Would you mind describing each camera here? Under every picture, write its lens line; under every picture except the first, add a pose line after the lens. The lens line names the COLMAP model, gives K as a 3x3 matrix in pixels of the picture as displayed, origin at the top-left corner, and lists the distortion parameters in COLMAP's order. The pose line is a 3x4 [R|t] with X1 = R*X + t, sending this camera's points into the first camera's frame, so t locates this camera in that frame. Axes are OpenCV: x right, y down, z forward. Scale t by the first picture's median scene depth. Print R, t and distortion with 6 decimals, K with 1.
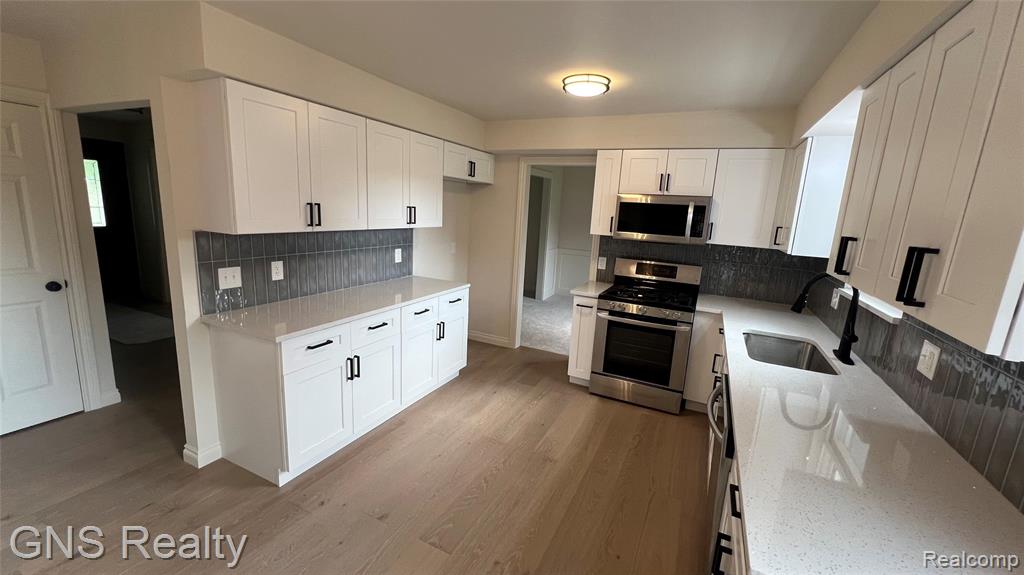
lens RADIAL K [[411.5, 0, 510.5], [0, 411.5, 287.4], [0, 0, 1]] dist [0.000399, -0.000123]
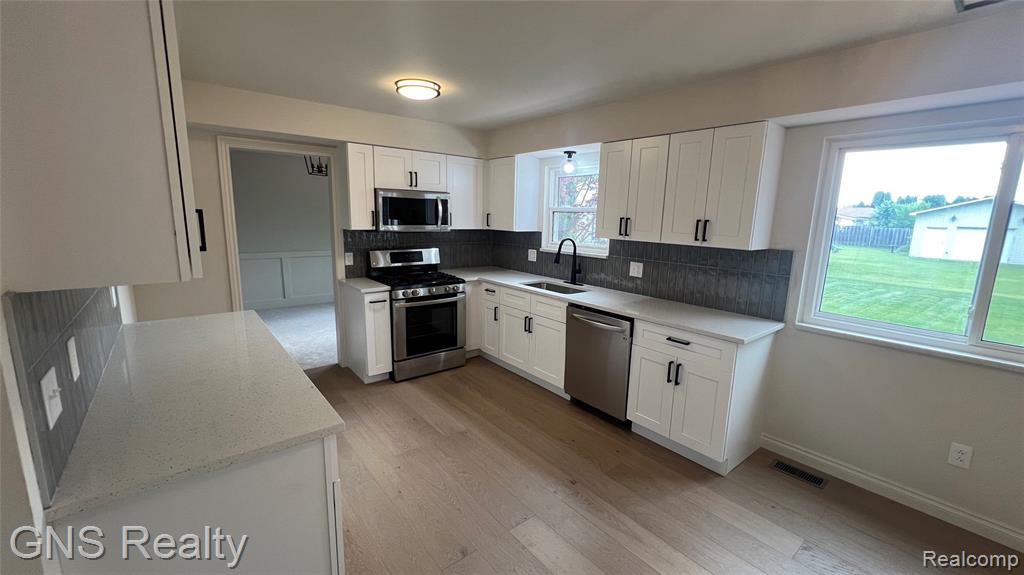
lens RADIAL K [[411.5, 0, 509.5], [0, 411.5, 289.4], [0, 0, 1]] dist [0.000399, -0.000123]
pose [[0.424414, -0.207517, 0.881368, -0.660768], [0.173735, 0.973961, 0.145657, -0.086589], [-0.888644, 0.091306, 0.449416, 0.308778]]
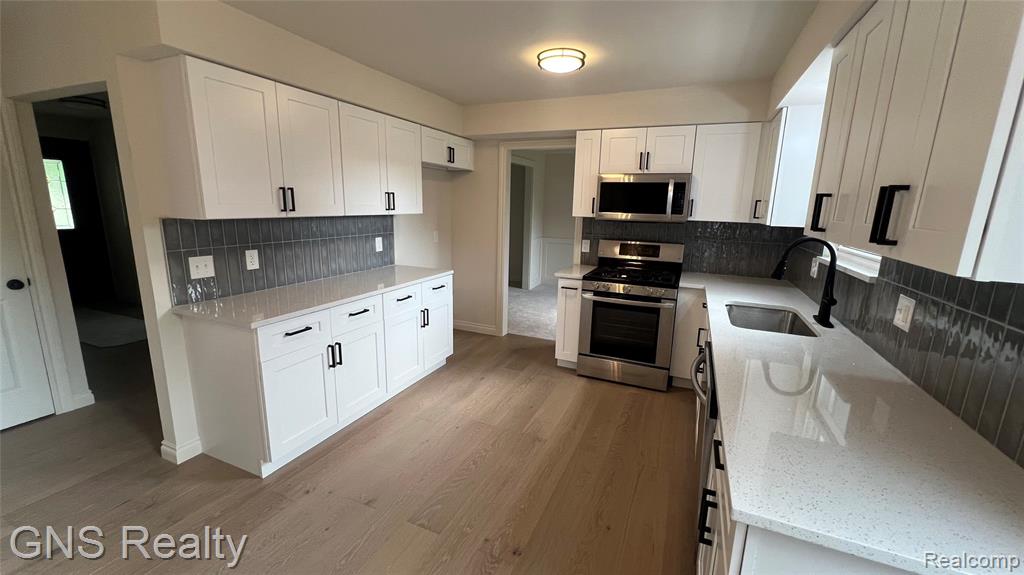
lens RADIAL K [[411.5, 0, 510.8], [0, 411.5, 287.5], [0, 0, 1]] dist [0.000399, -0.000123]
pose [[0.998862, -0.038143, 0.028616, 0.011700], [0.037878, 0.999235, 0.009736, 0.033742], [-0.028965, -0.008641, 0.999543, 0.008710]]
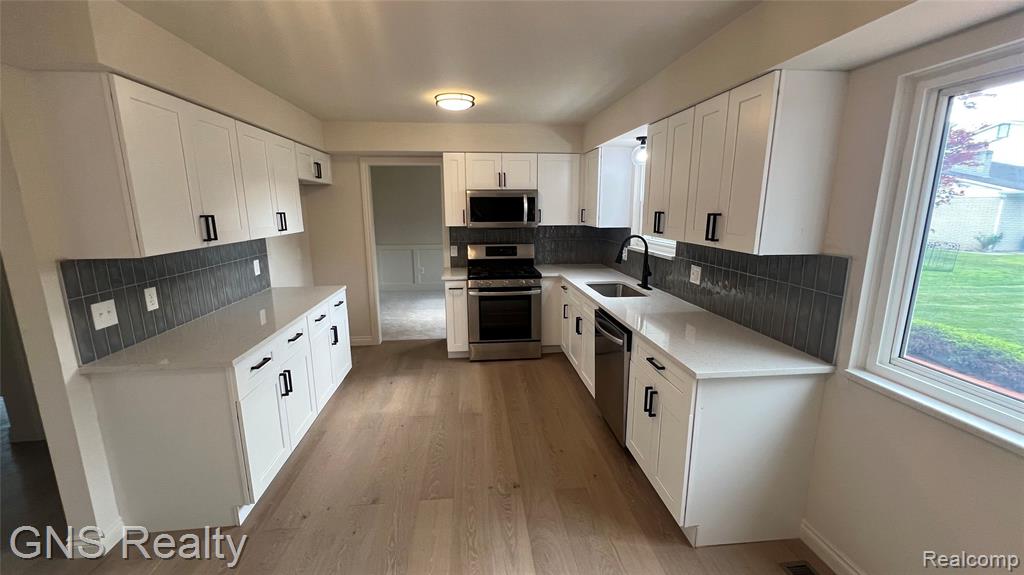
lens RADIAL K [[411.5, 0, 512.0], [0, 411.5, 287.9], [0, 0, 1]] dist [0.000399, -0.000123]
pose [[0.846385, -0.160307, 0.507872, -0.320917], [0.151706, 0.986686, 0.058619, -0.000321], [-0.510507, 0.027433, 0.859436, -0.085781]]
